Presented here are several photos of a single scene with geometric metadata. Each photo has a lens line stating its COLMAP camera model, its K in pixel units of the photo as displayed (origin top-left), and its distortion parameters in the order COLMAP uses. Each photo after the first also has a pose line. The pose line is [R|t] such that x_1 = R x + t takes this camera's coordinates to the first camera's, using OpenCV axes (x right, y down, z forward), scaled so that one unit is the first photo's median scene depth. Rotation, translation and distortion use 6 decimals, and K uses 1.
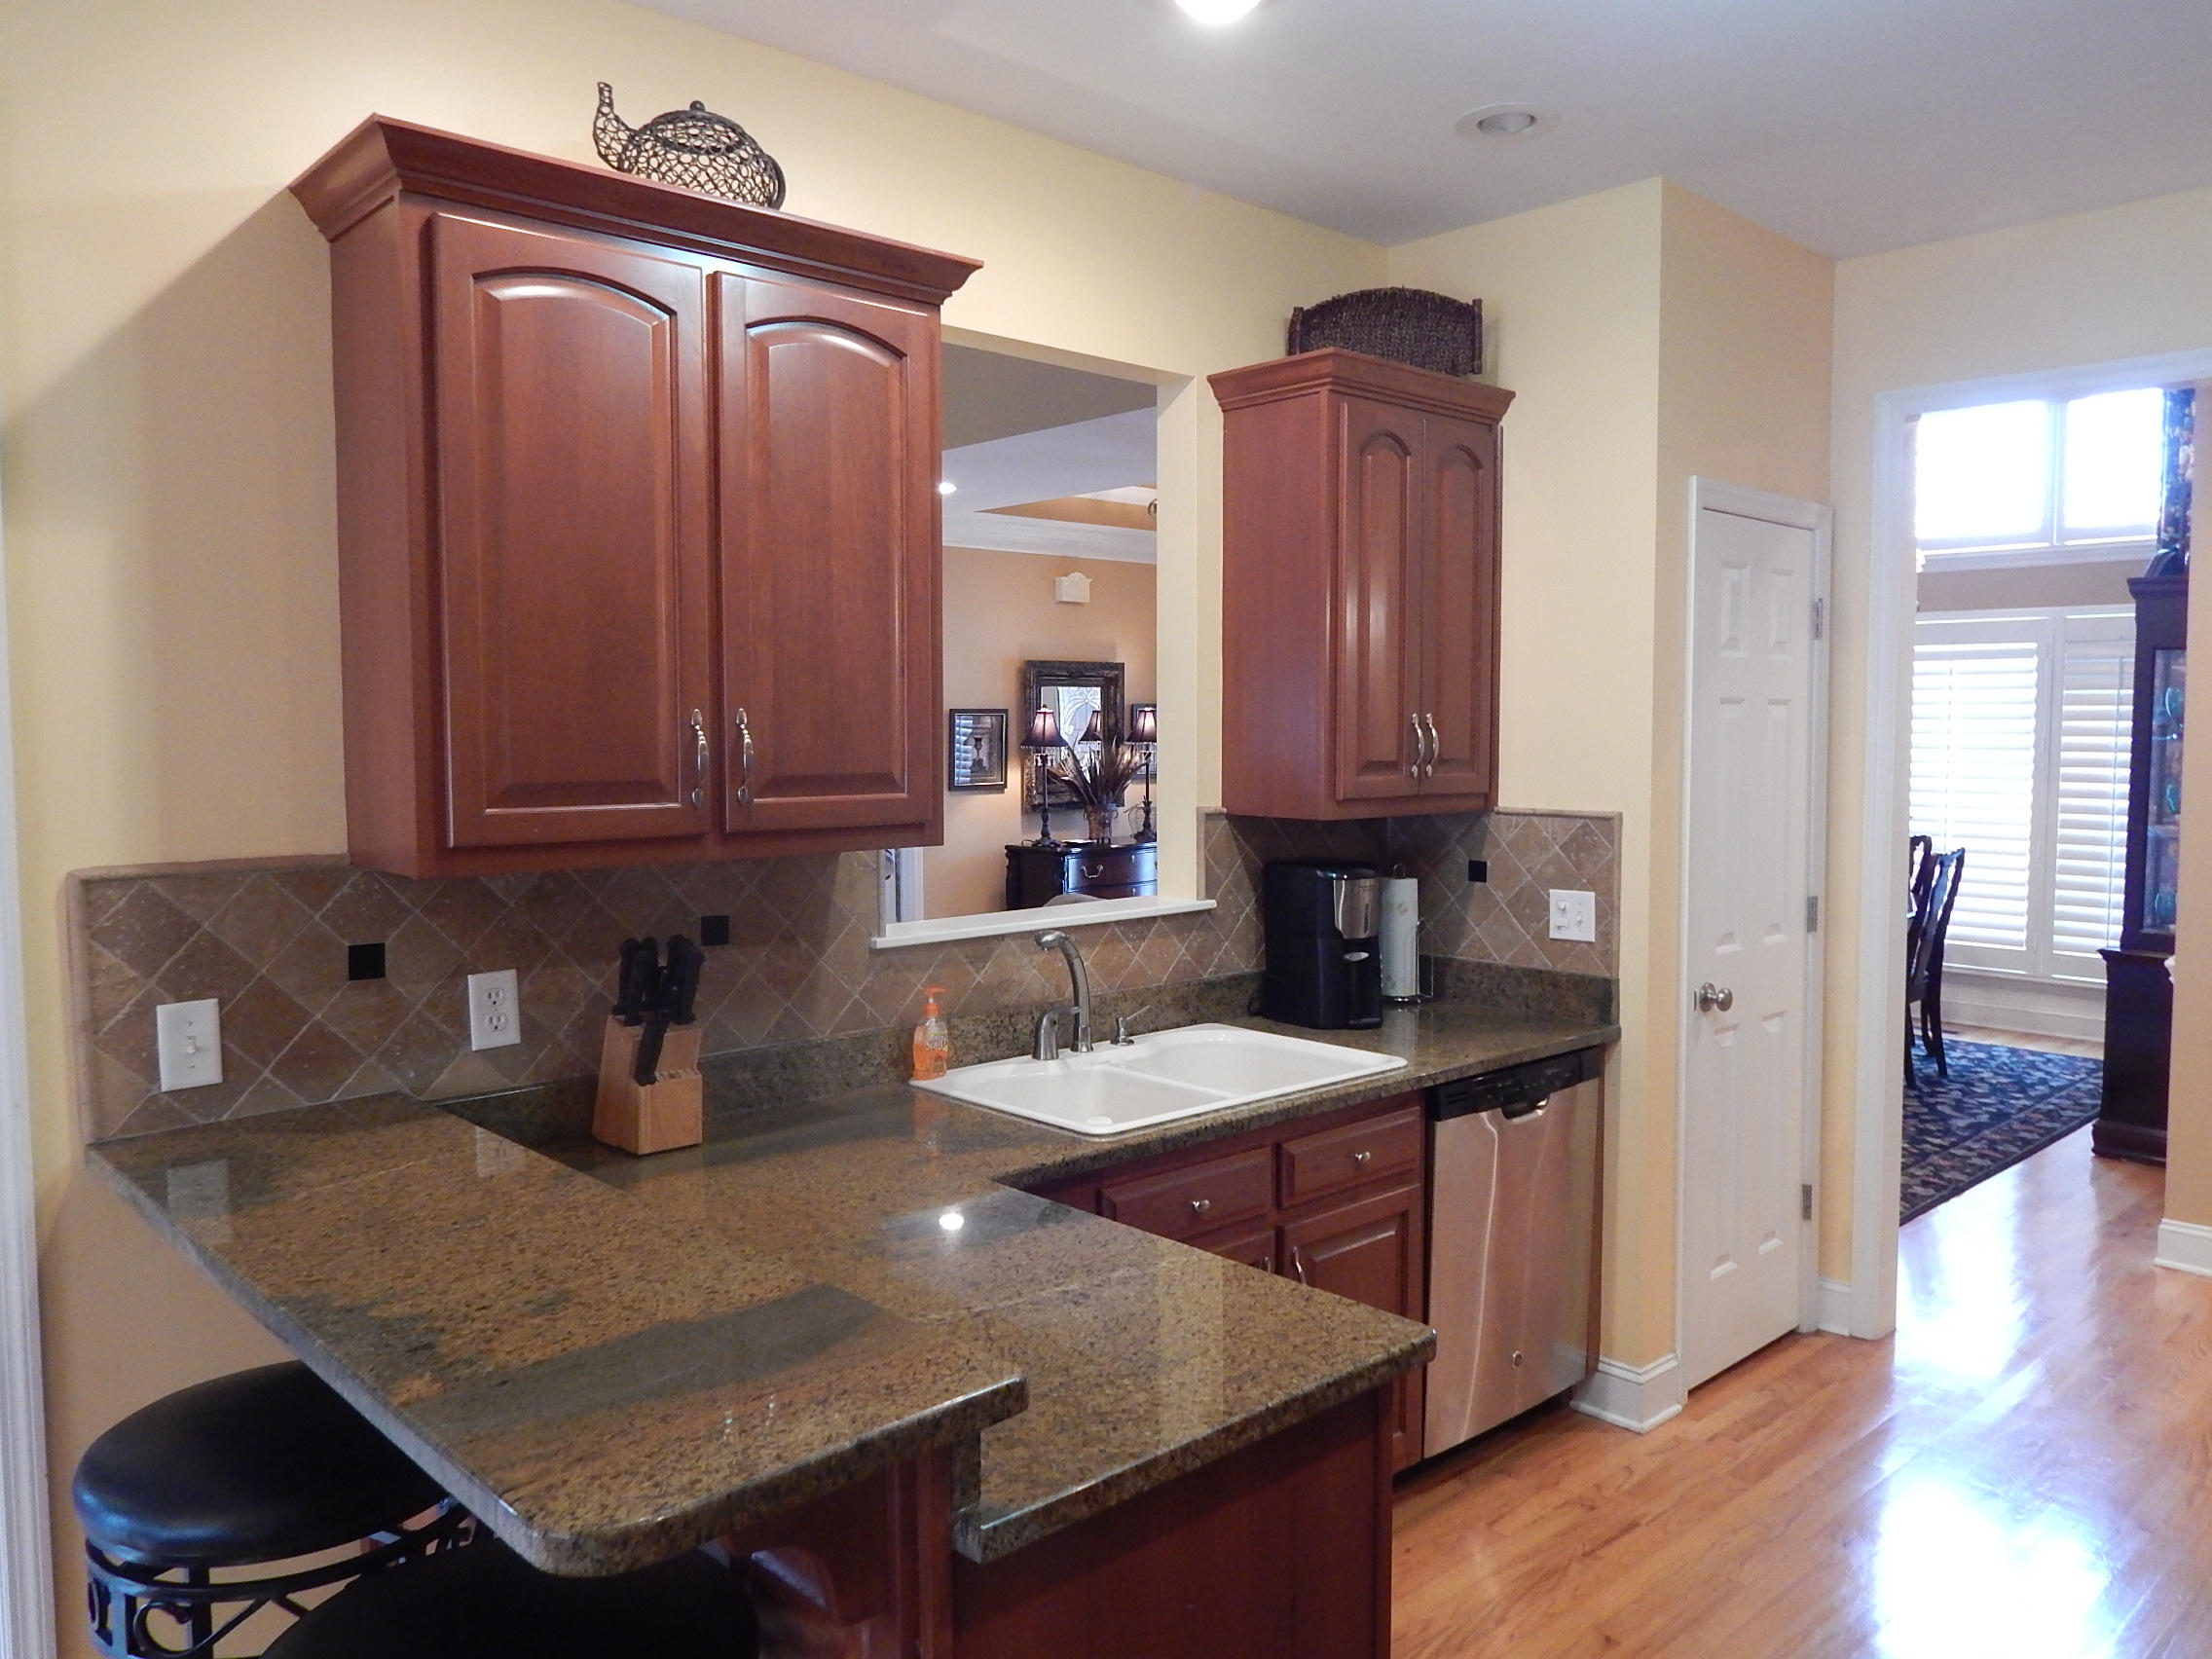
lens RADIAL K [[1620.1, 0, 1115.8], [0, 1620.1, 817.5], [0, 0, 1]] dist [-0.006907, -0.001716]
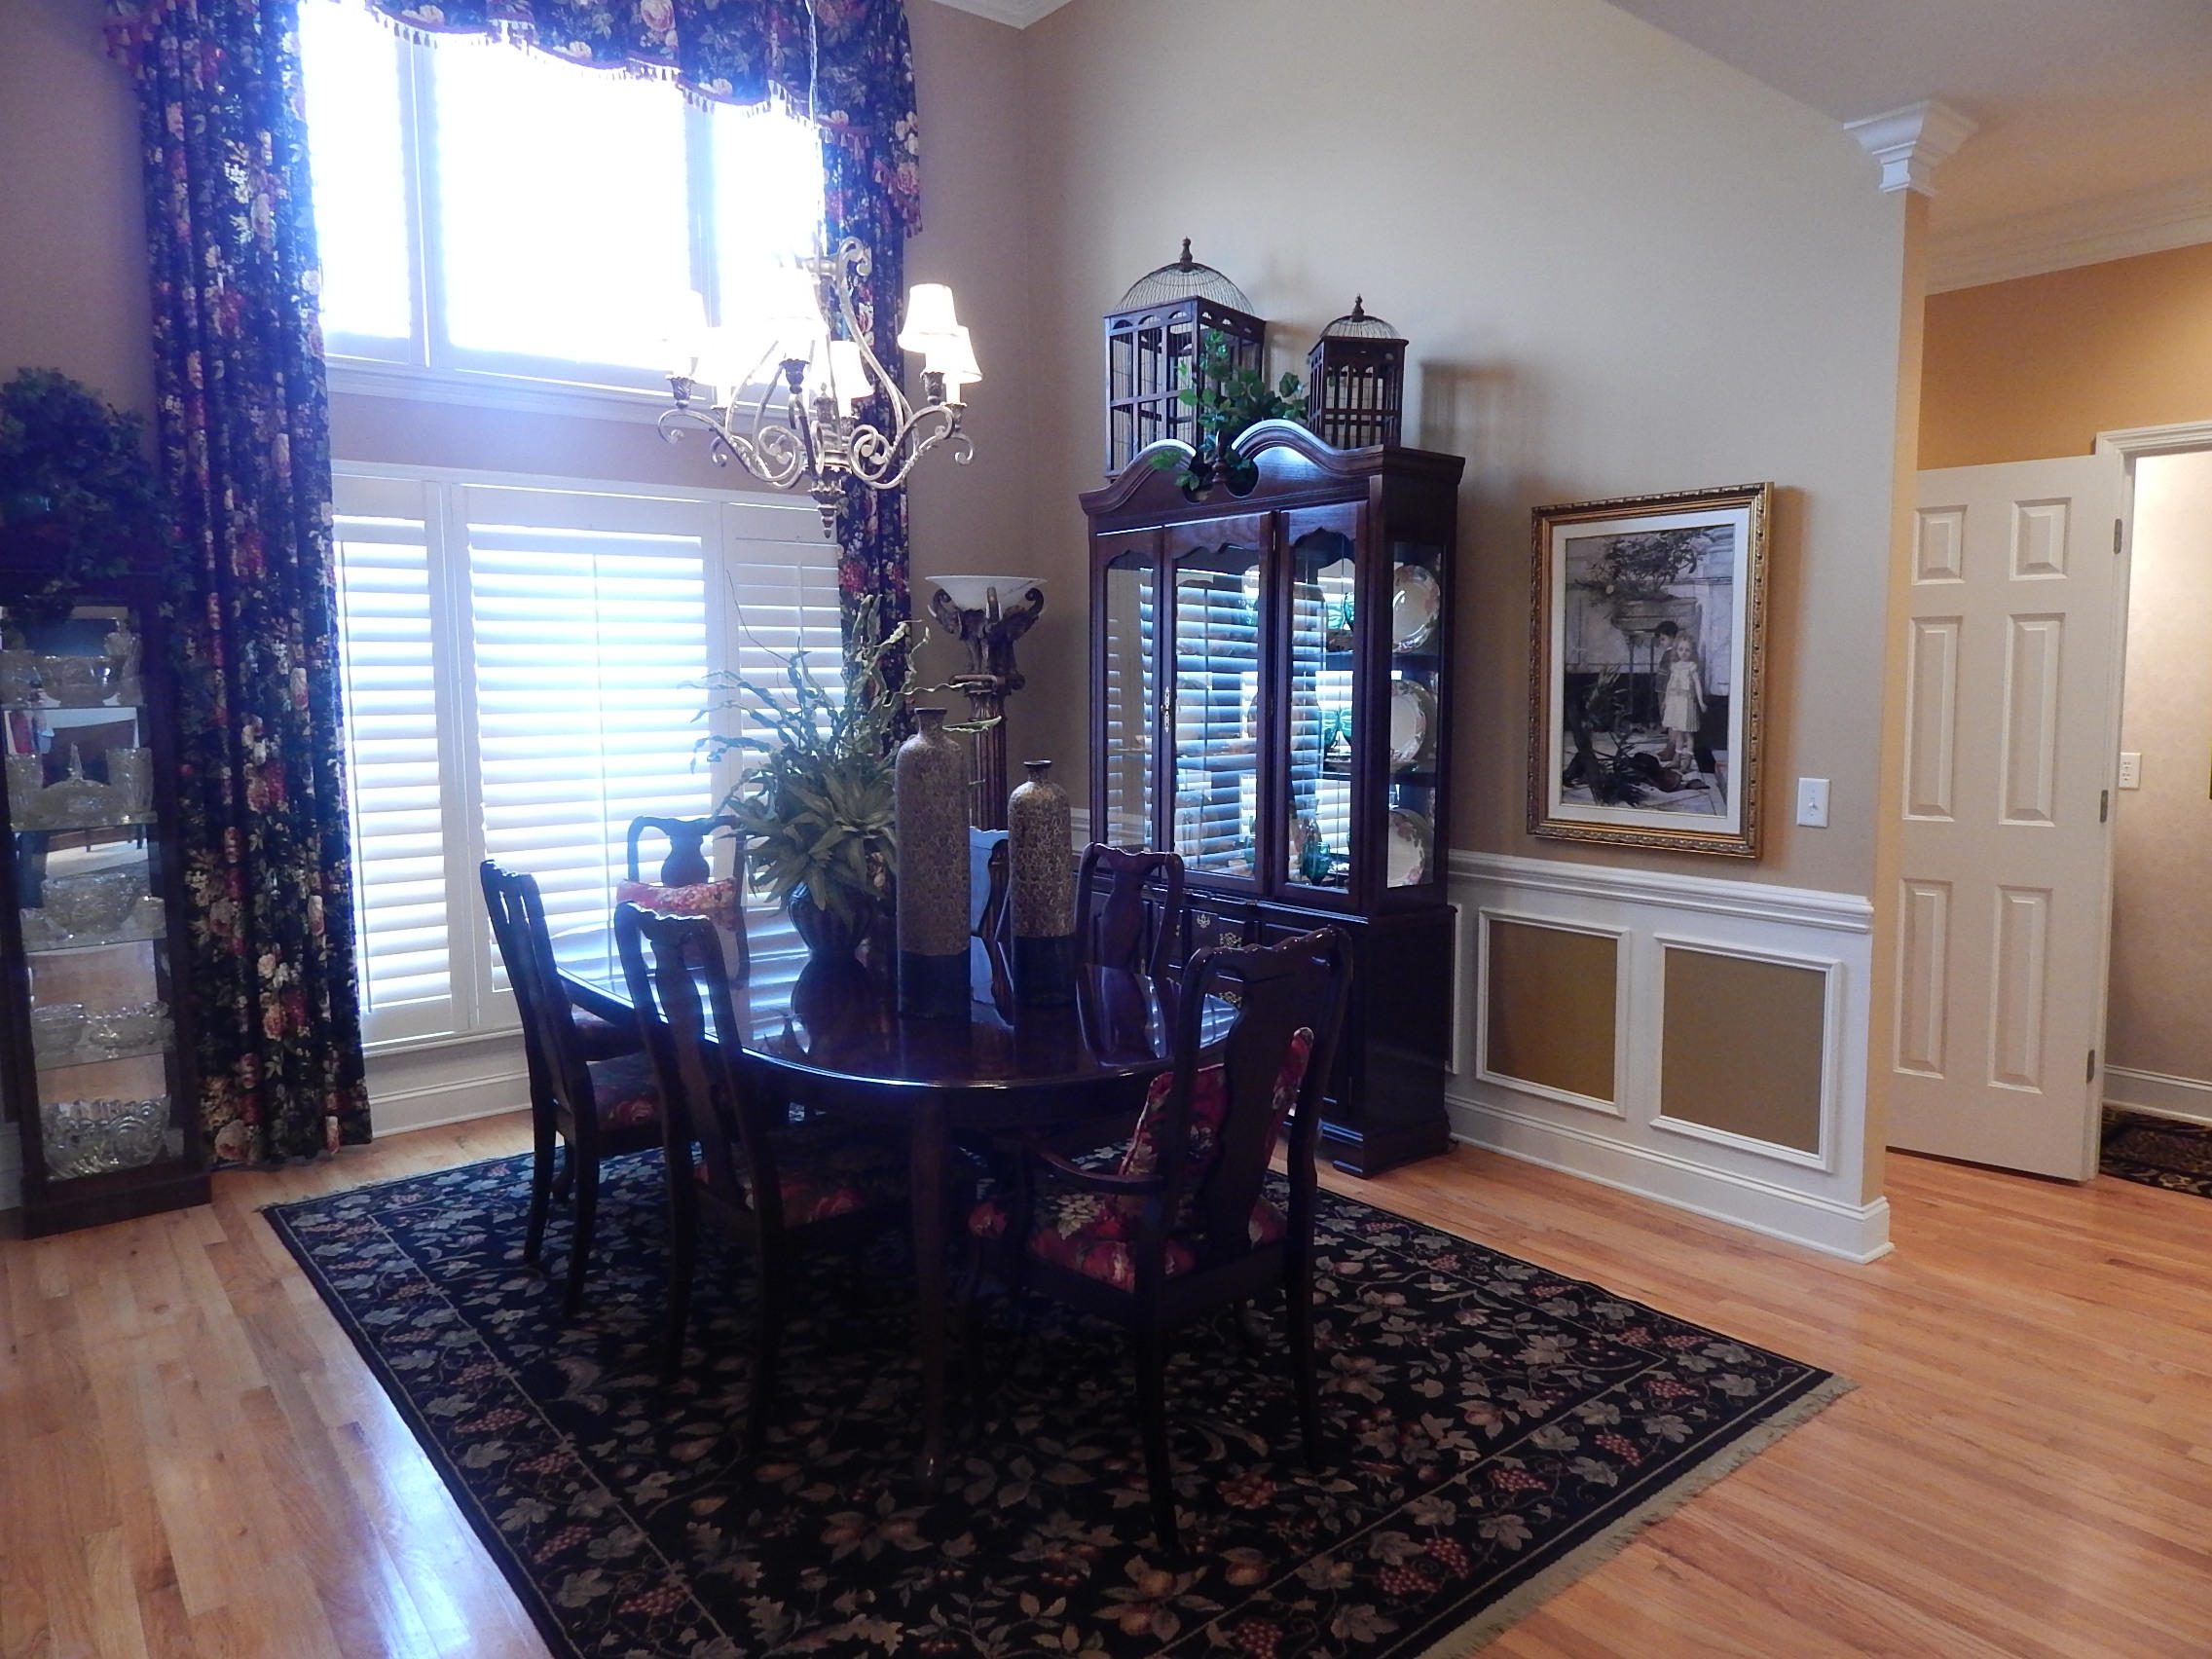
lens RADIAL K [[1468.2, 0, 1129.5], [0, 1468.2, 823.6], [0, 0, 1]] dist [0.007018, -0.002805]
pose [[0.061808, -0.101310, 0.992933, -0.075193], [0.064620, 0.993154, 0.097310, -0.032837], [-0.995994, 0.058149, 0.067931, 0.765129]]
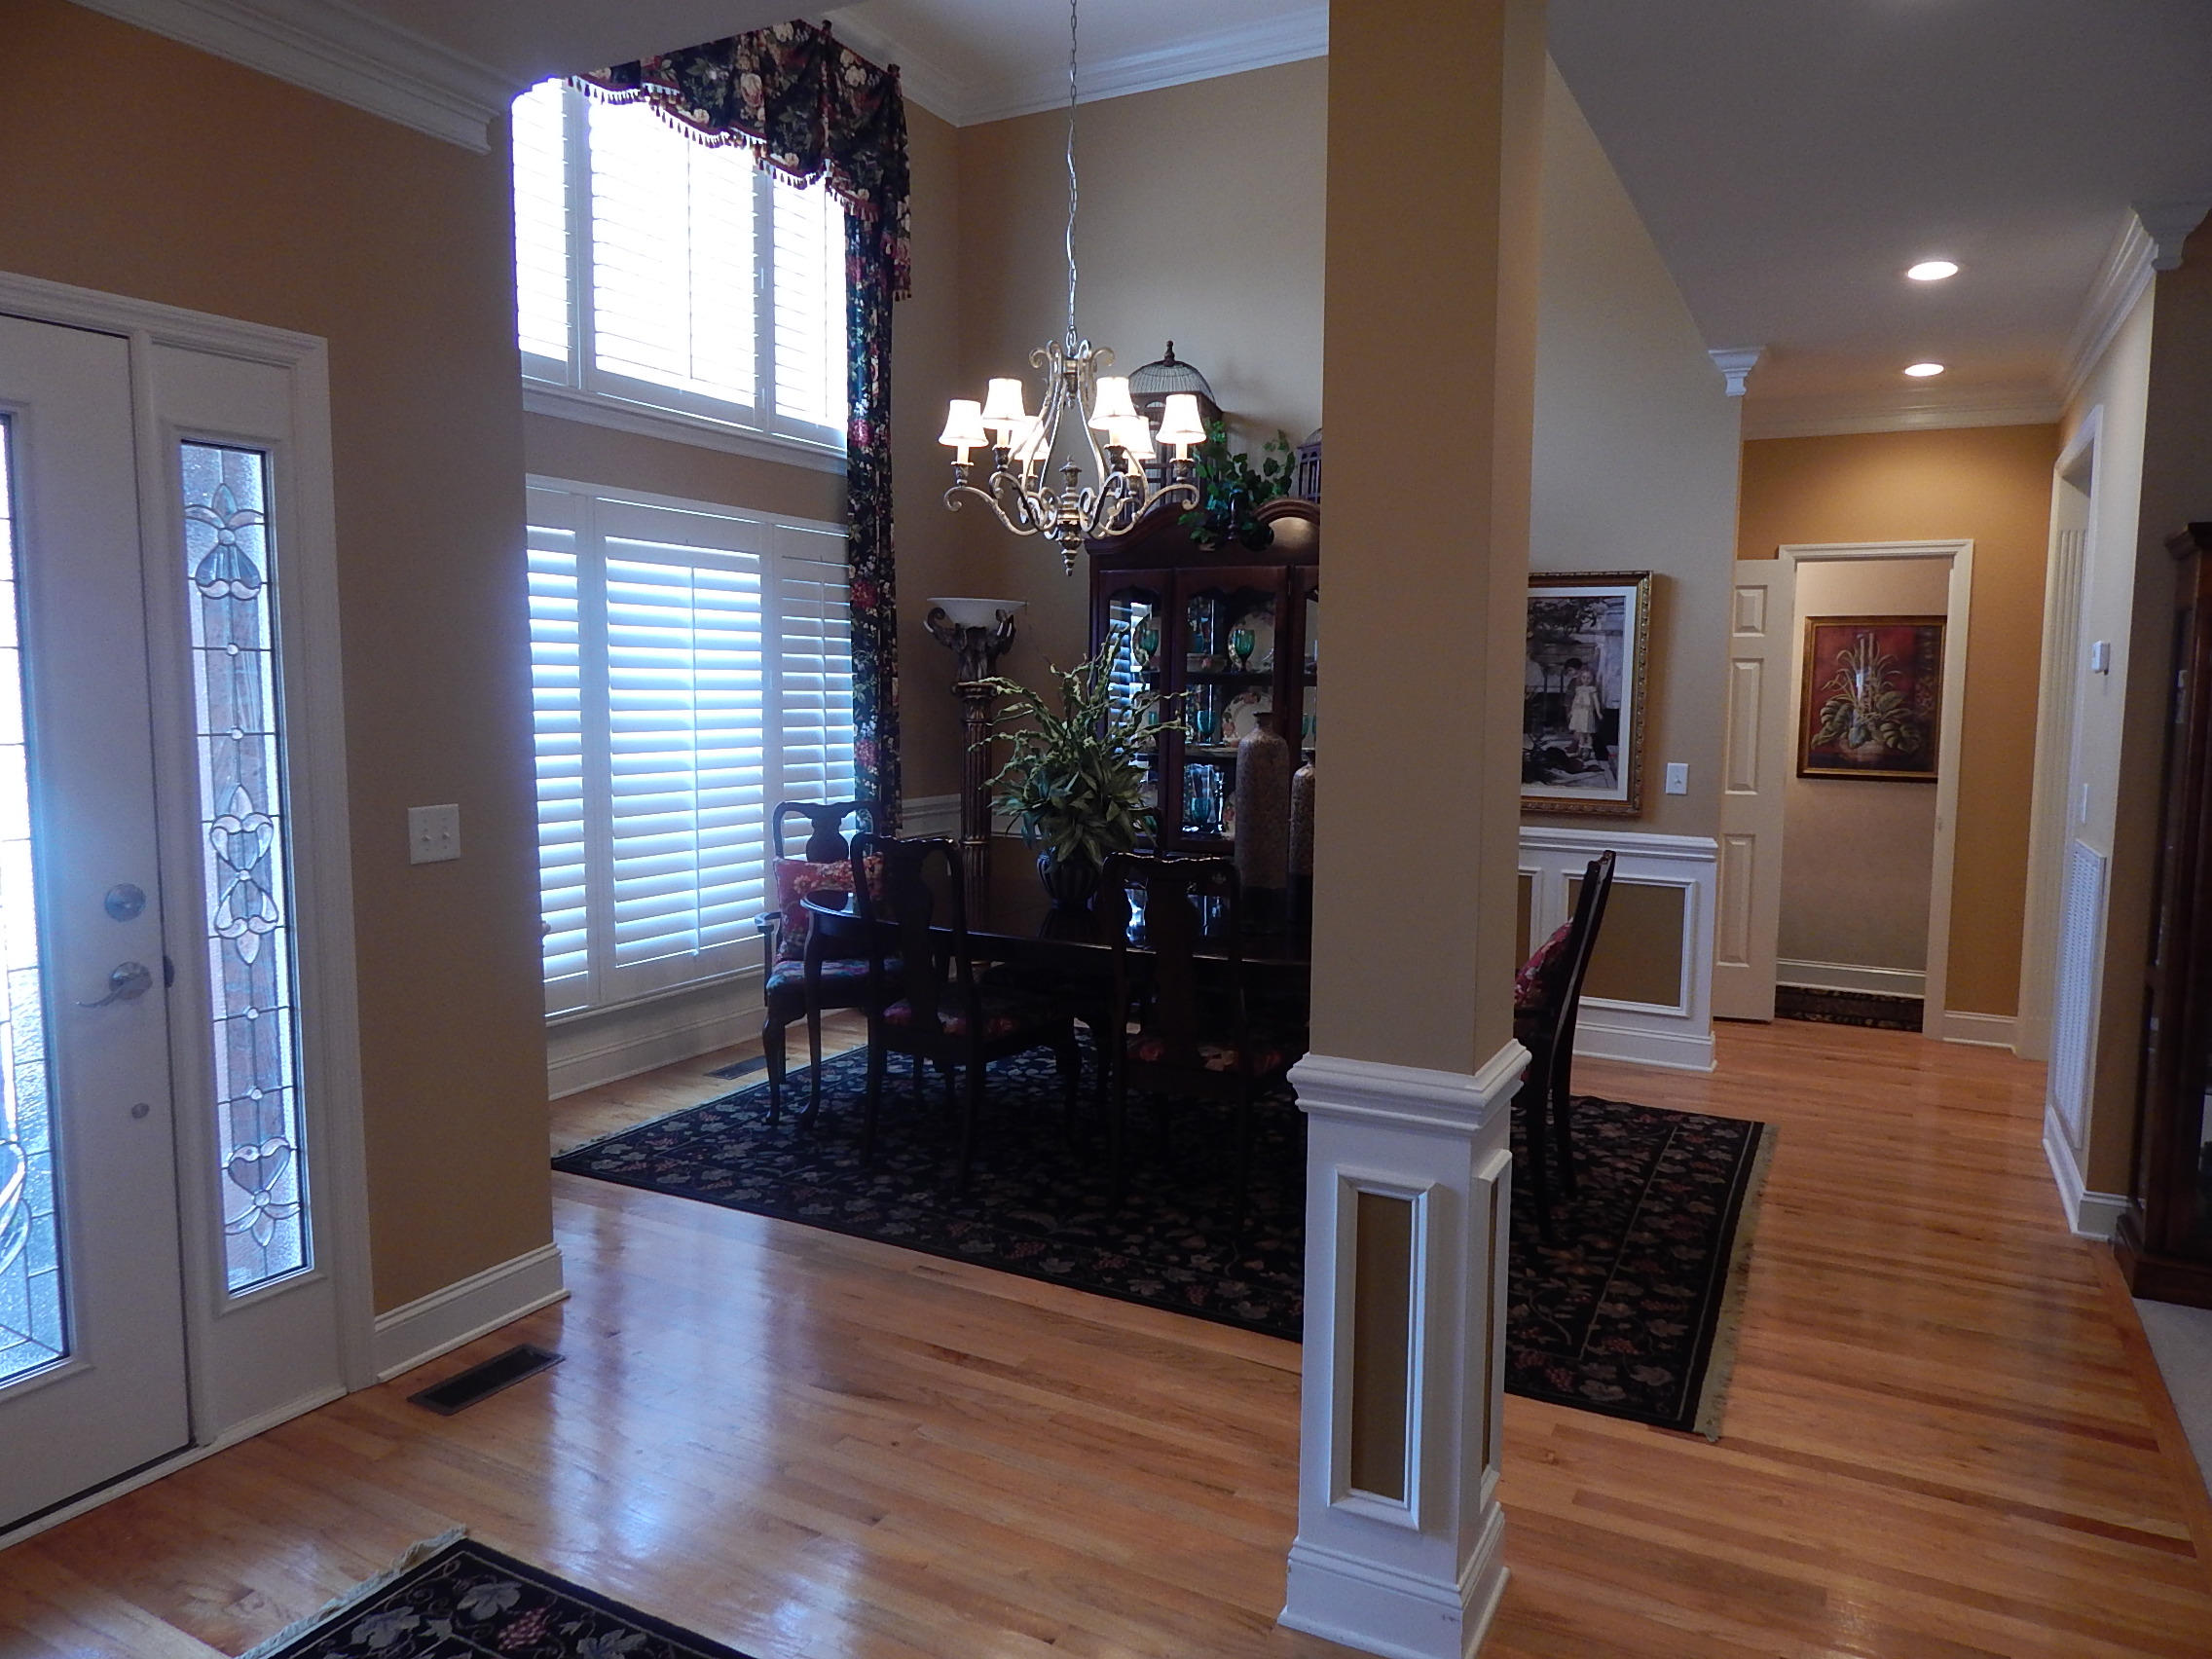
lens RADIAL K [[1468.2, 0, 1126.2], [0, 1468.2, 826.3], [0, 0, 1]] dist [0.007018, -0.002805]
pose [[-0.337296, -0.096256, 0.936465, -0.181710], [0.040309, 0.992370, 0.116520, -0.051527], [-0.940535, 0.077050, -0.330843, 1.067689]]
